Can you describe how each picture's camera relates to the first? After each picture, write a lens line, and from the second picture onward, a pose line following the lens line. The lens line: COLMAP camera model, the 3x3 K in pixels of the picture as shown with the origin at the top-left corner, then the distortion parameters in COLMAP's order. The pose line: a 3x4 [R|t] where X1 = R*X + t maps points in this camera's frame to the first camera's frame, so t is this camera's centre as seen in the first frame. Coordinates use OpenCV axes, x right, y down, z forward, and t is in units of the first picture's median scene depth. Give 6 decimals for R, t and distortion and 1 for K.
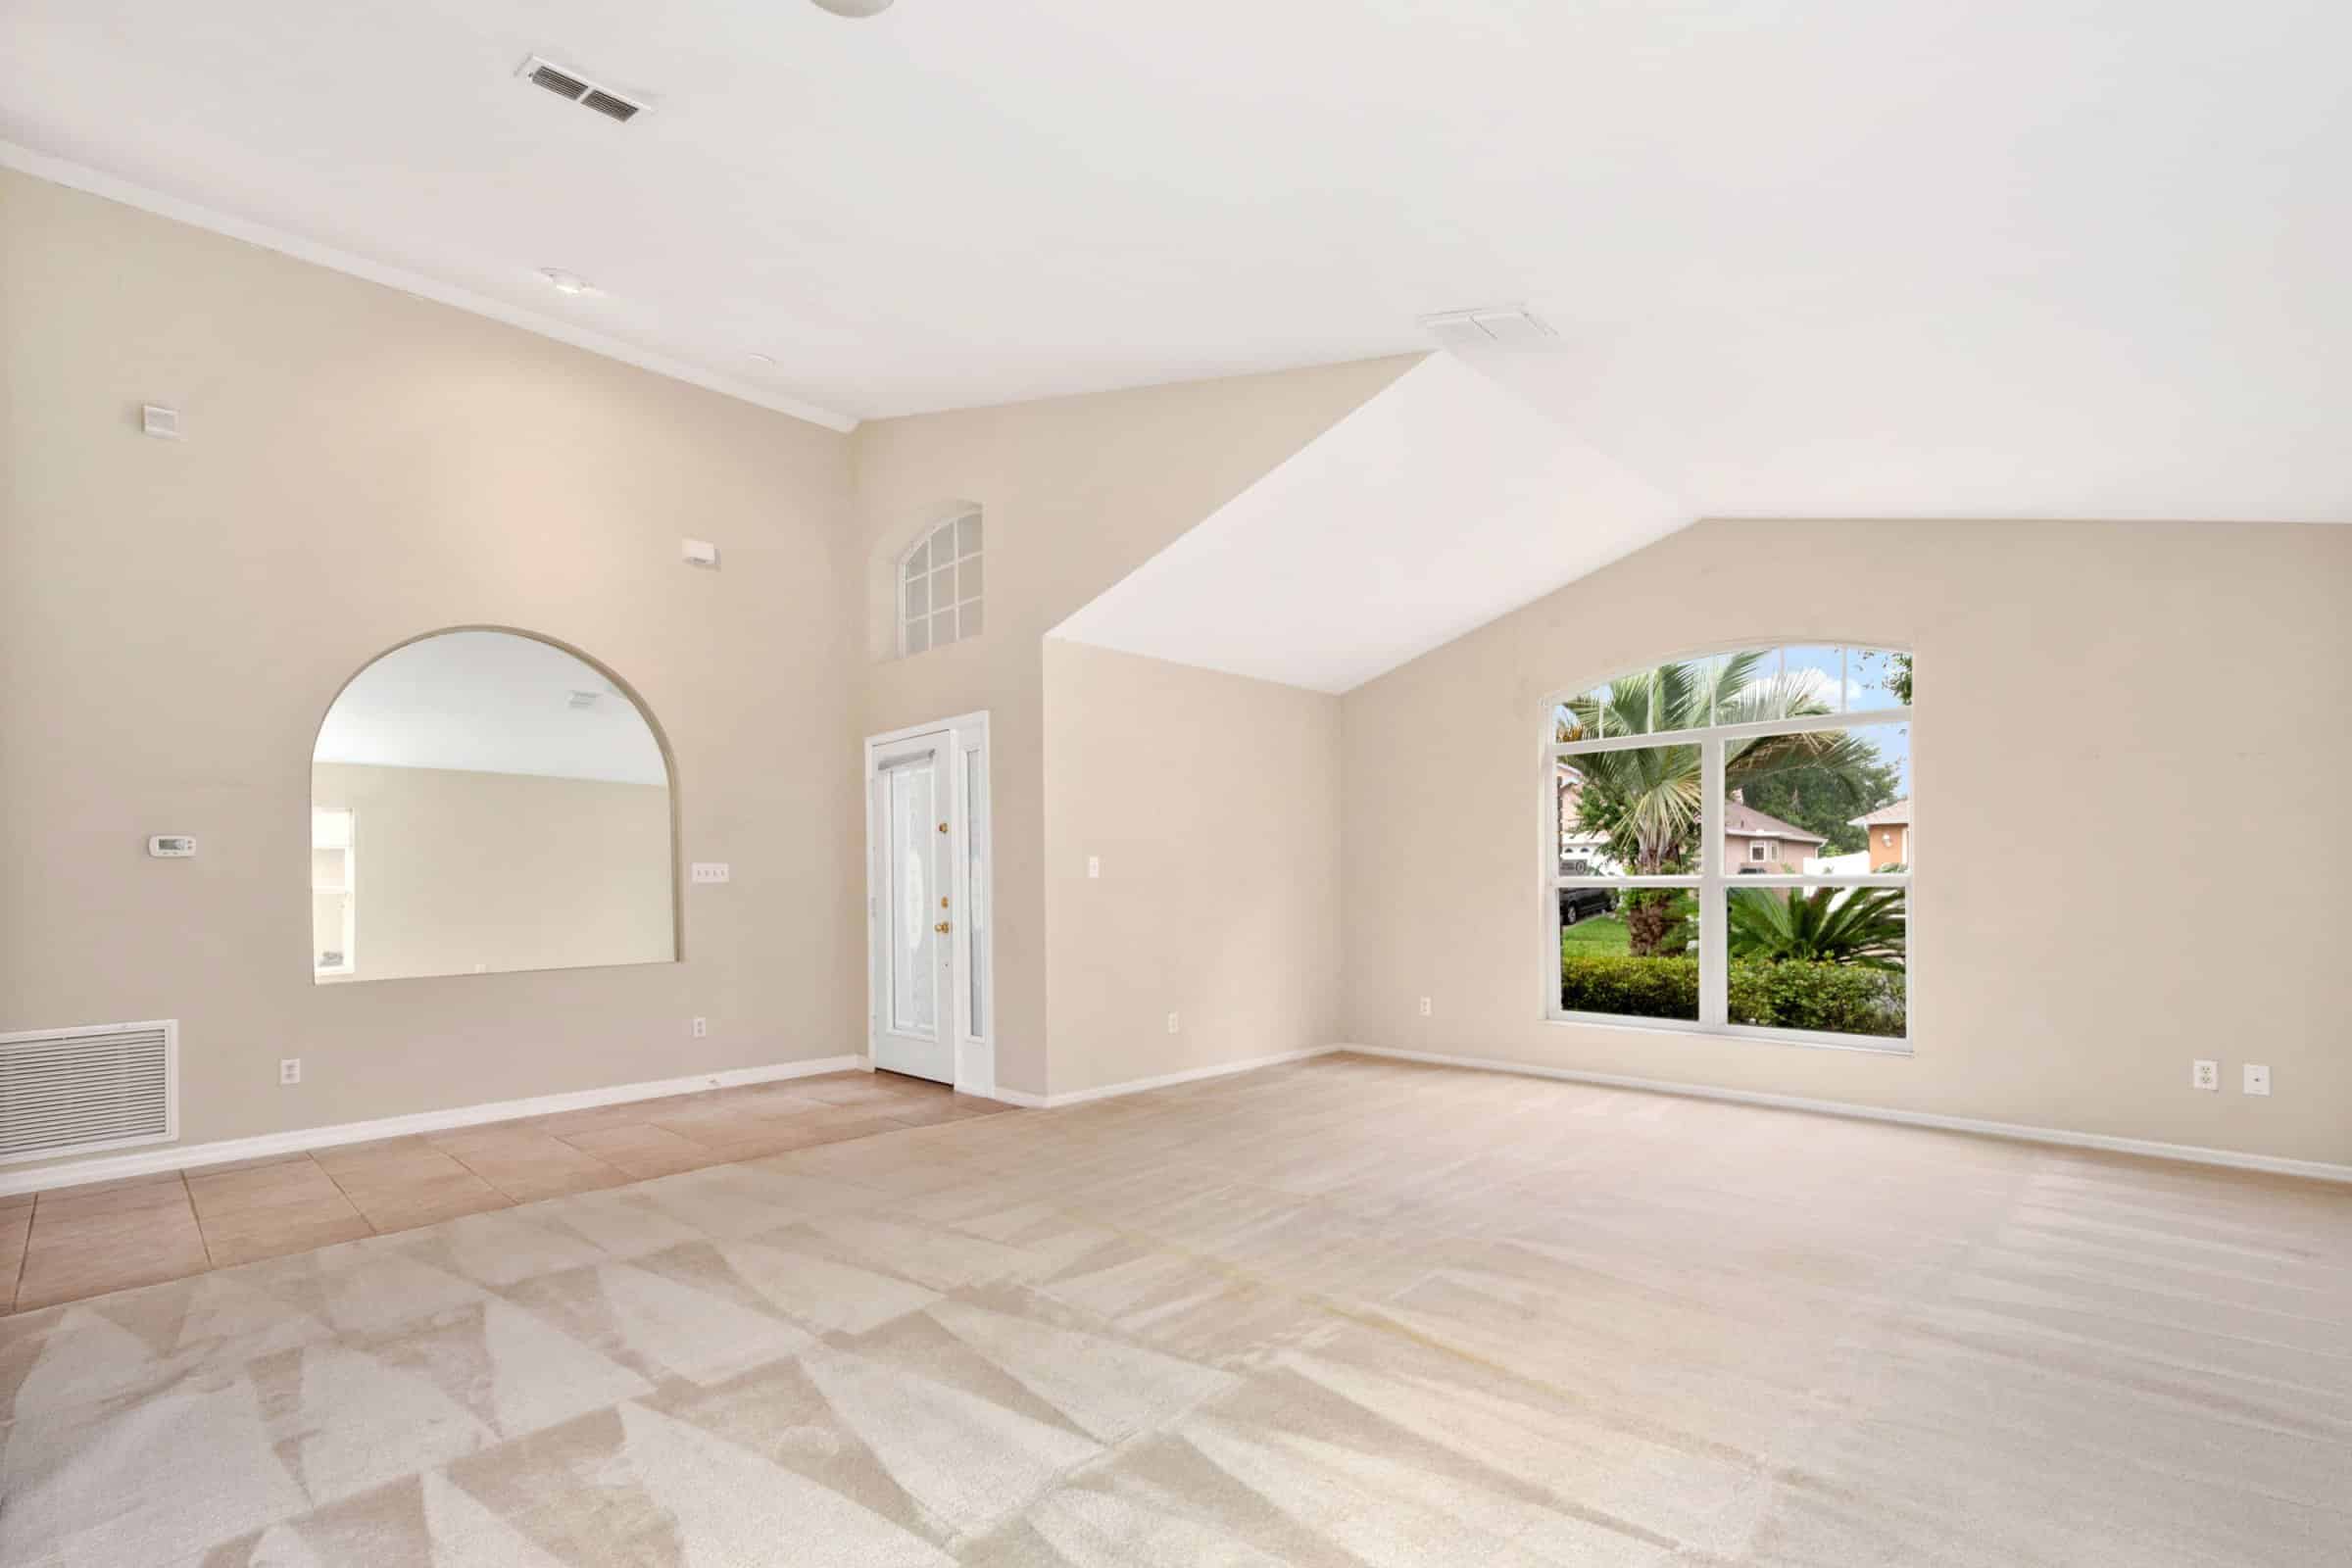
lens RADIAL K [[1041.8, 0, 1196.8], [0, 1041.8, 890.1], [0, 0, 1]] dist [0.018979, 0.000078]
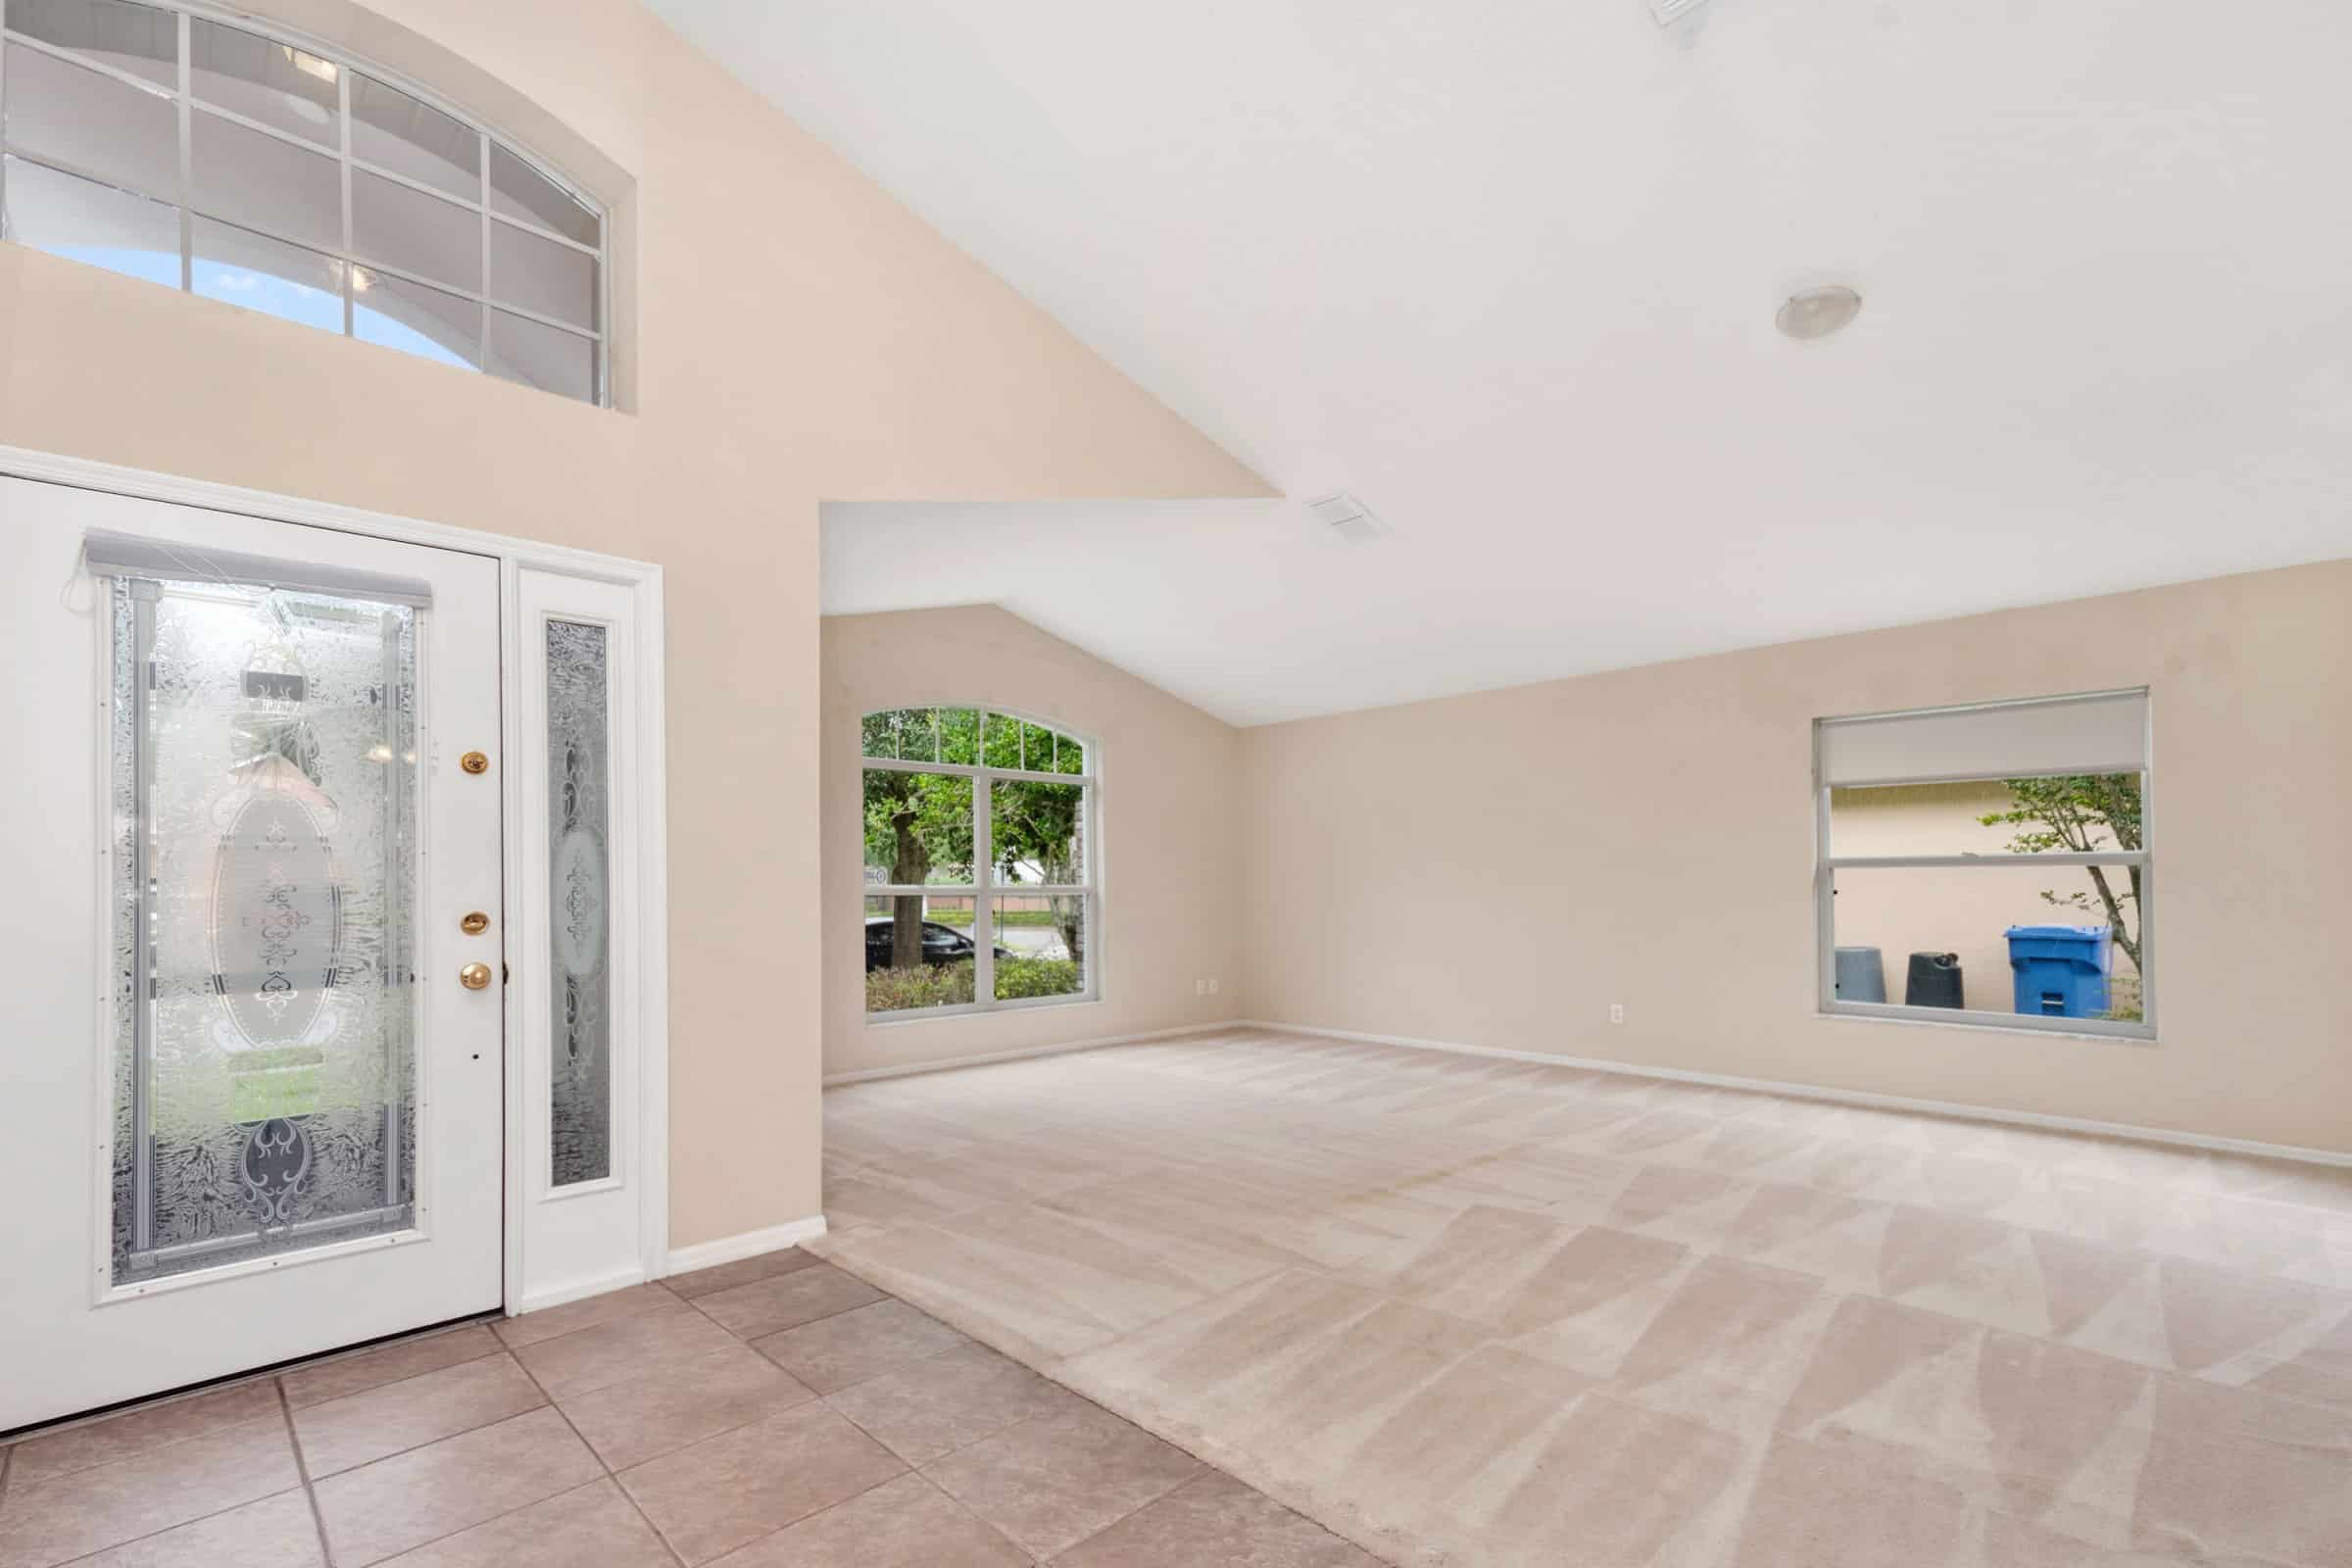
lens RADIAL K [[1052.6, 0, 1188.0], [0, 1052.6, 885.7], [0, 0, 1]] dist [0.020516, -0.000162]
pose [[0.014852, 0.008488, 0.999854, -0.829775], [0.000715, 0.999964, -0.008500, -0.000318], [-0.999889, 0.000841, 0.014845, 0.792092]]
